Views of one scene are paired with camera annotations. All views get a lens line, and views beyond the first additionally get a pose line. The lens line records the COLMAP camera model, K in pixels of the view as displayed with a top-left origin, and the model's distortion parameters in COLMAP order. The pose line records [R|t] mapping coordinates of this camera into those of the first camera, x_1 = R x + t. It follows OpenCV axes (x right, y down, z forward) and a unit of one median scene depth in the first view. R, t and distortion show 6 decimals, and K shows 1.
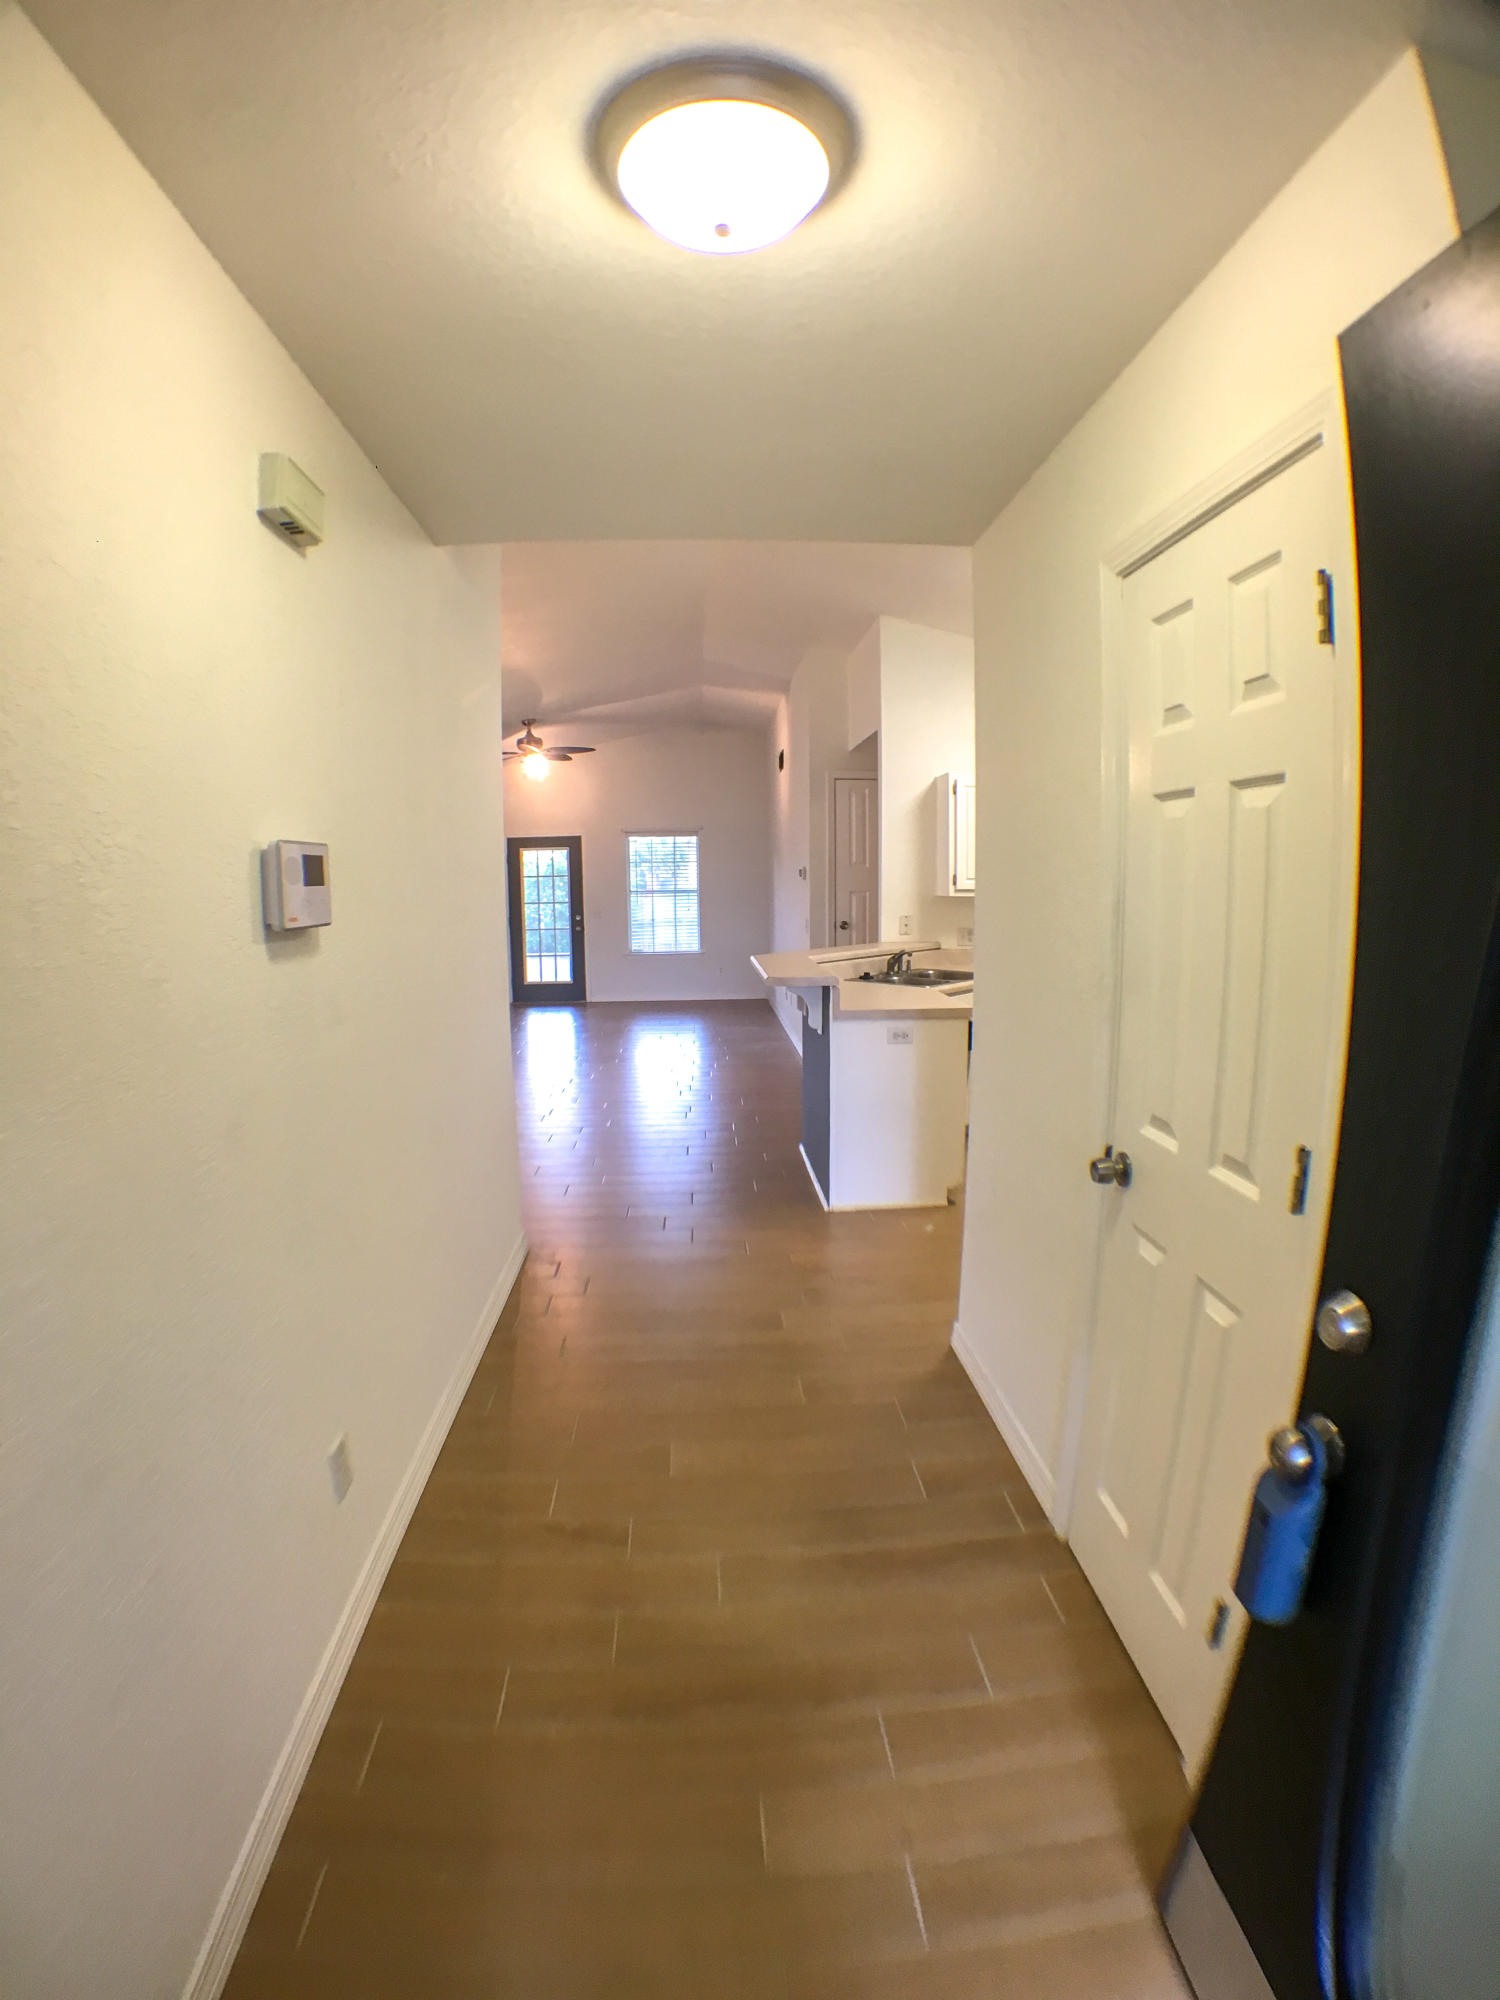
lens RADIAL K [[922.8, 0, 750.0], [0, 922.8, 1000.0], [0, 0, 1]] dist [-0.192983, 0.039279]
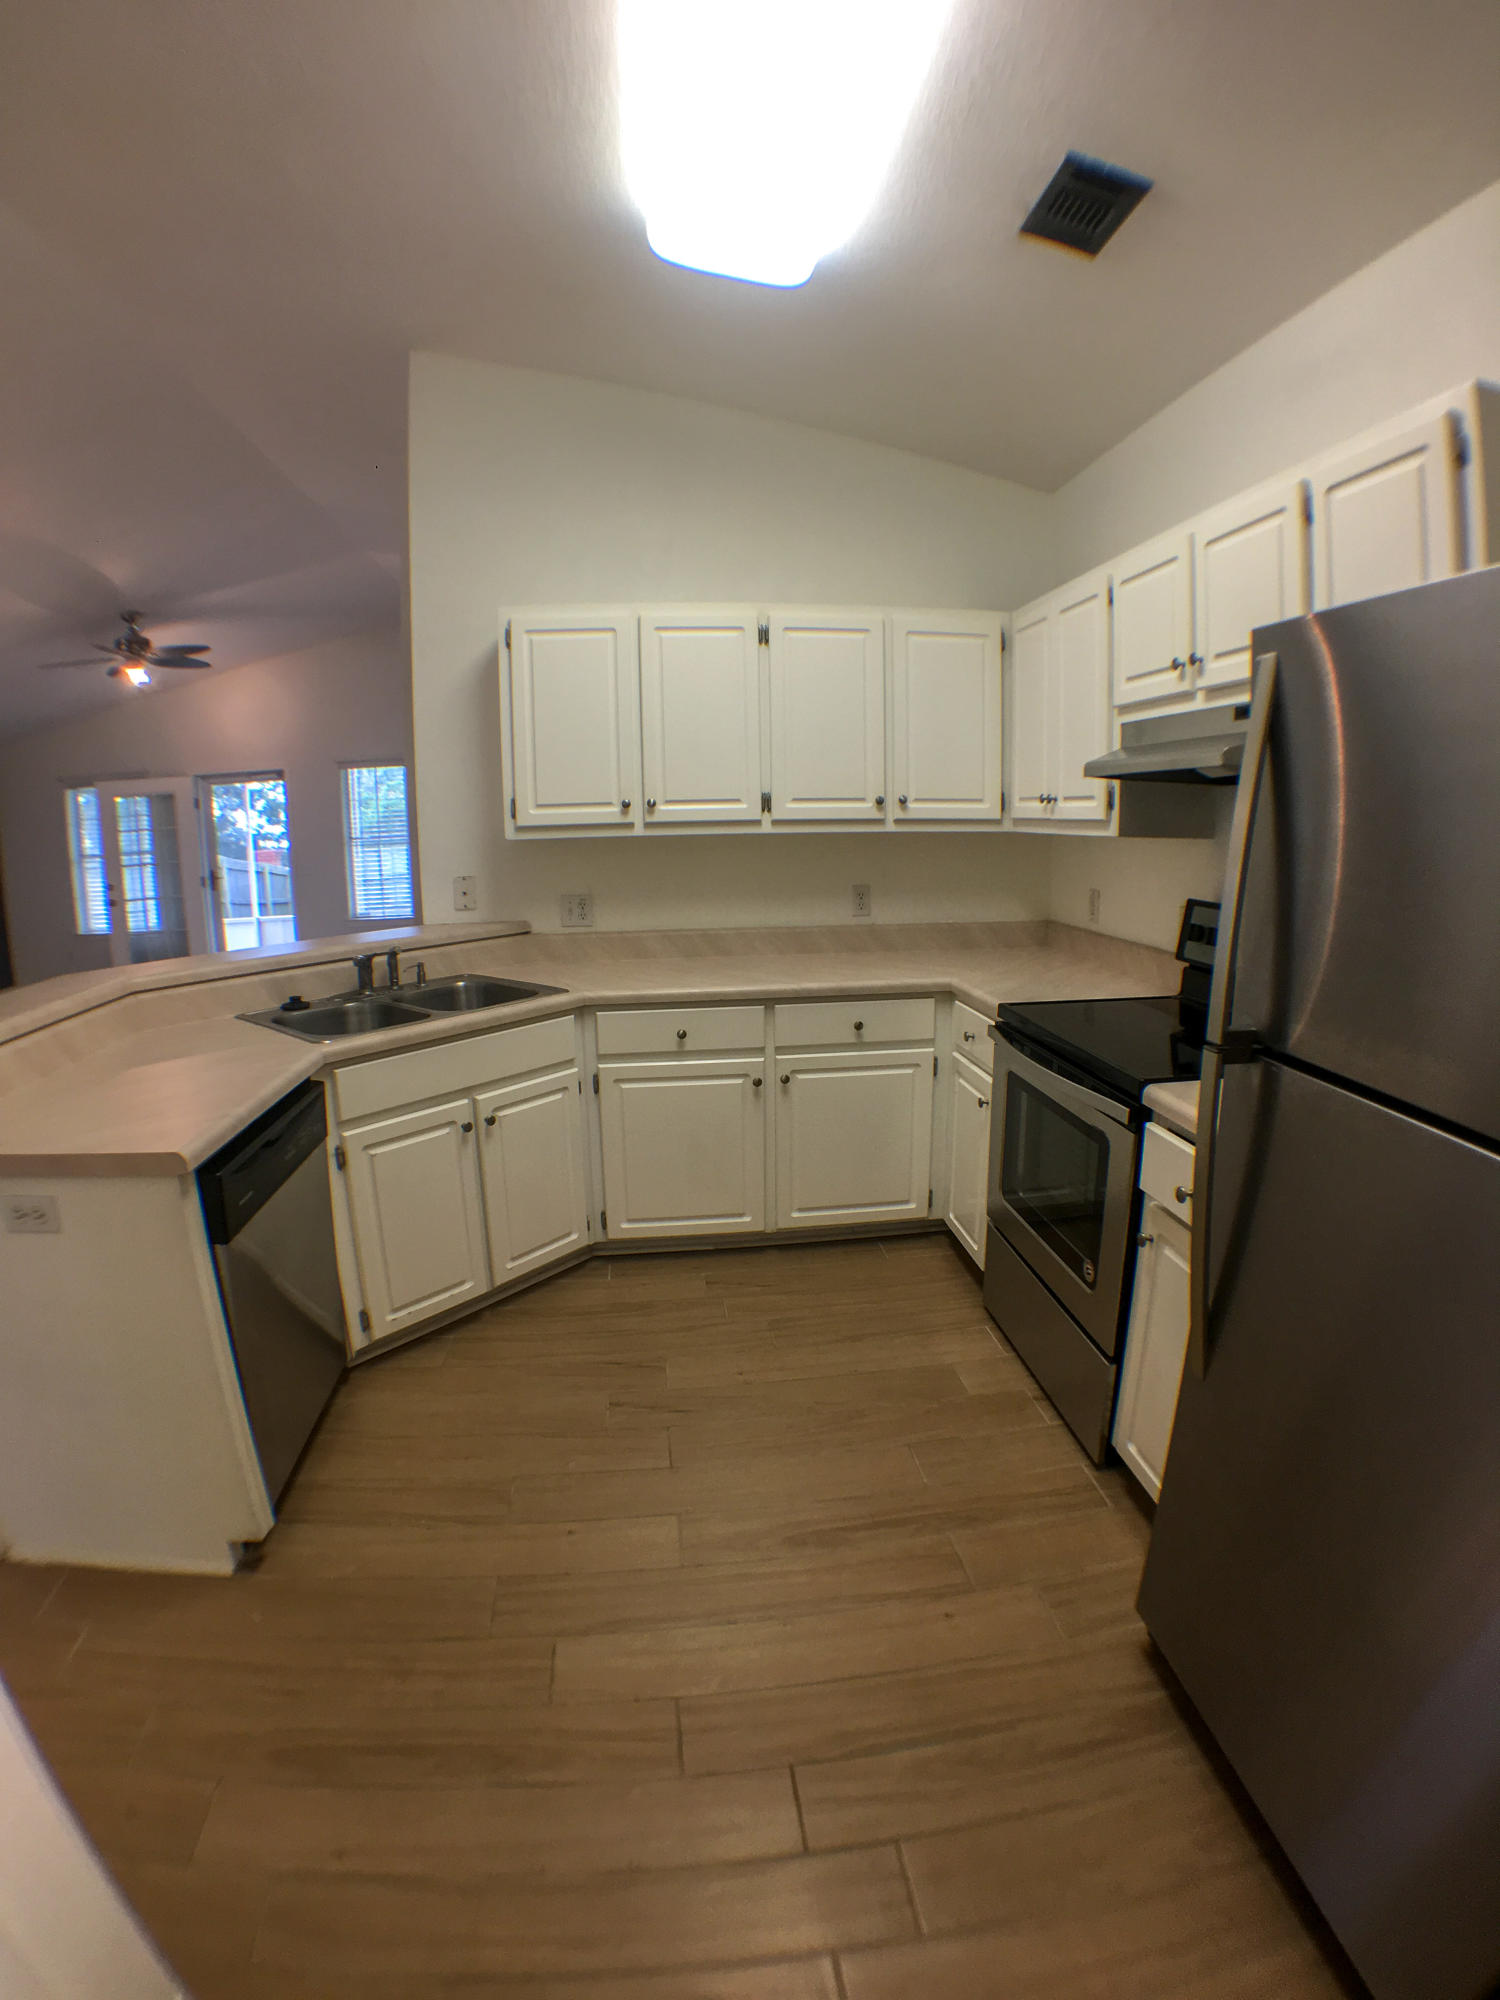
lens RADIAL K [[922.8, 0, 750.0], [0, 922.8, 1000.0], [0, 0, 1]] dist [-0.192983, 0.039279]
pose [[0.998569, -0.016689, 0.050815, 0.266409], [0.013300, 0.997711, 0.066298, -0.042765], [-0.051806, -0.065527, 0.996505, 0.366909]]
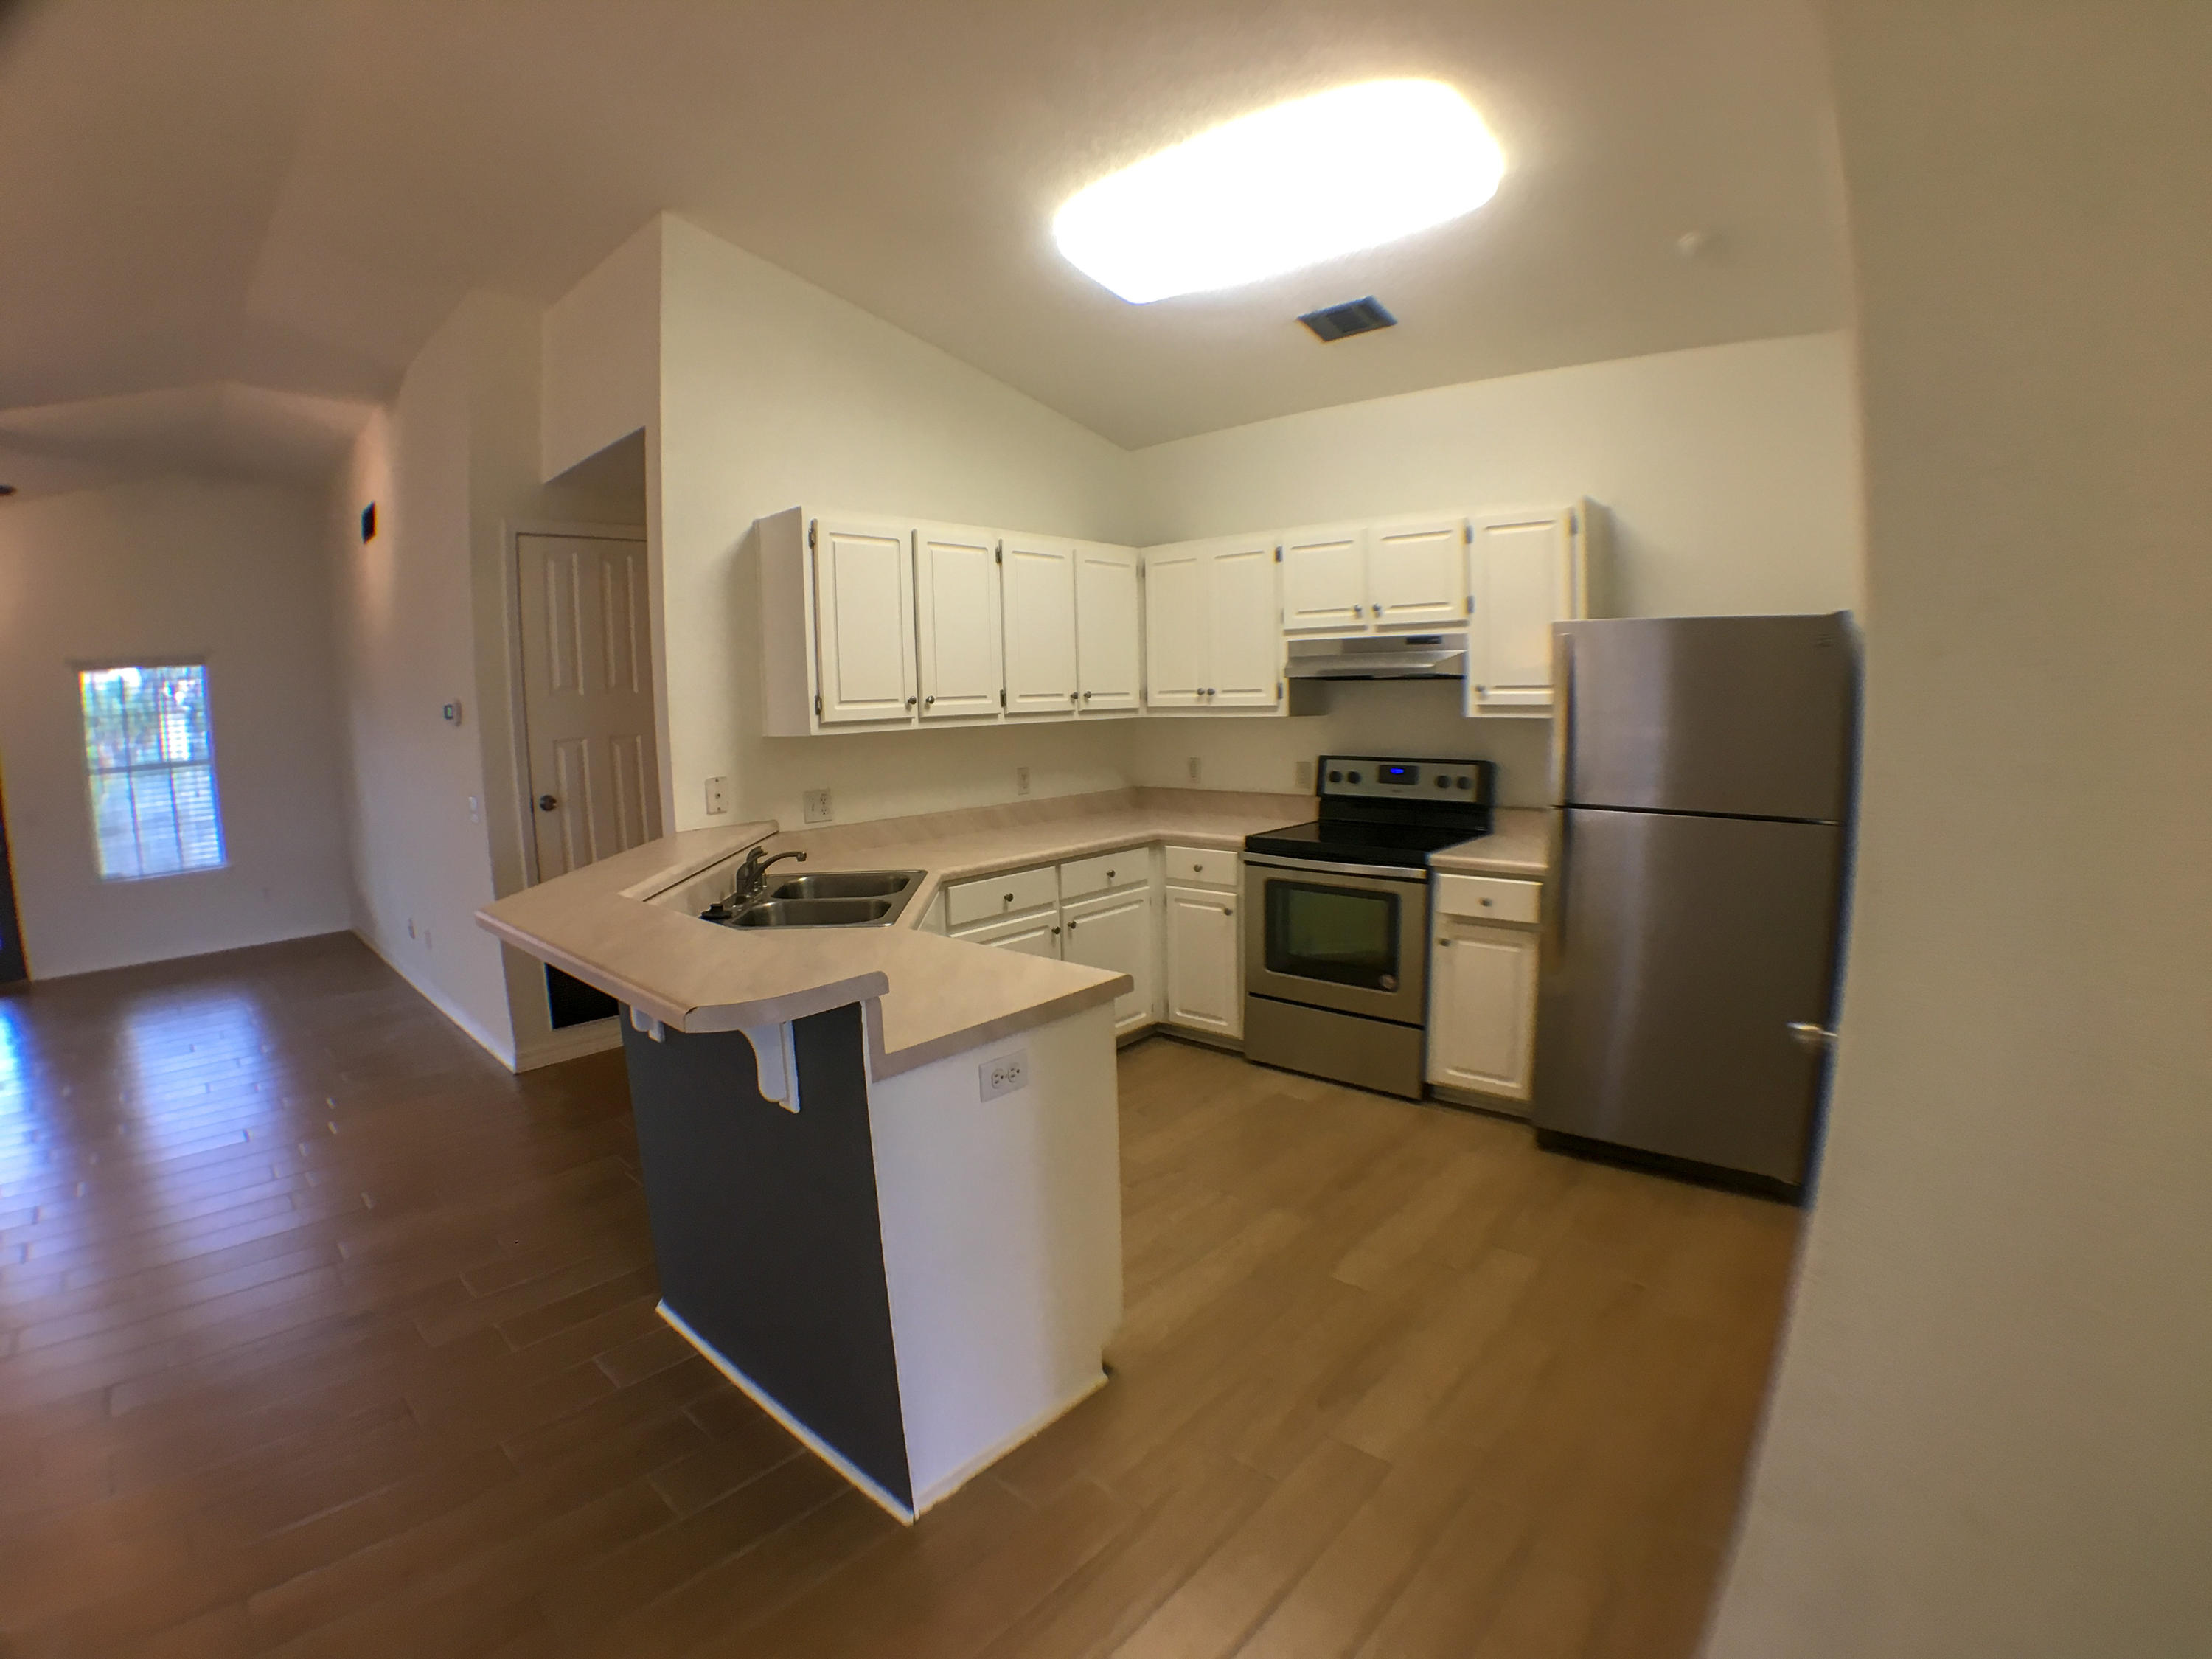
lens RADIAL K [[1020.6, 0, 1104.9], [0, 1020.6, 842.5], [0, 0, 1]] dist [-0.192983, 0.039279]
pose [[0.705772, -0.109590, 0.699911, -0.064340], [0.110877, 0.992875, 0.043656, -0.046229], [-0.699709, 0.046792, 0.712894, 0.367015]]
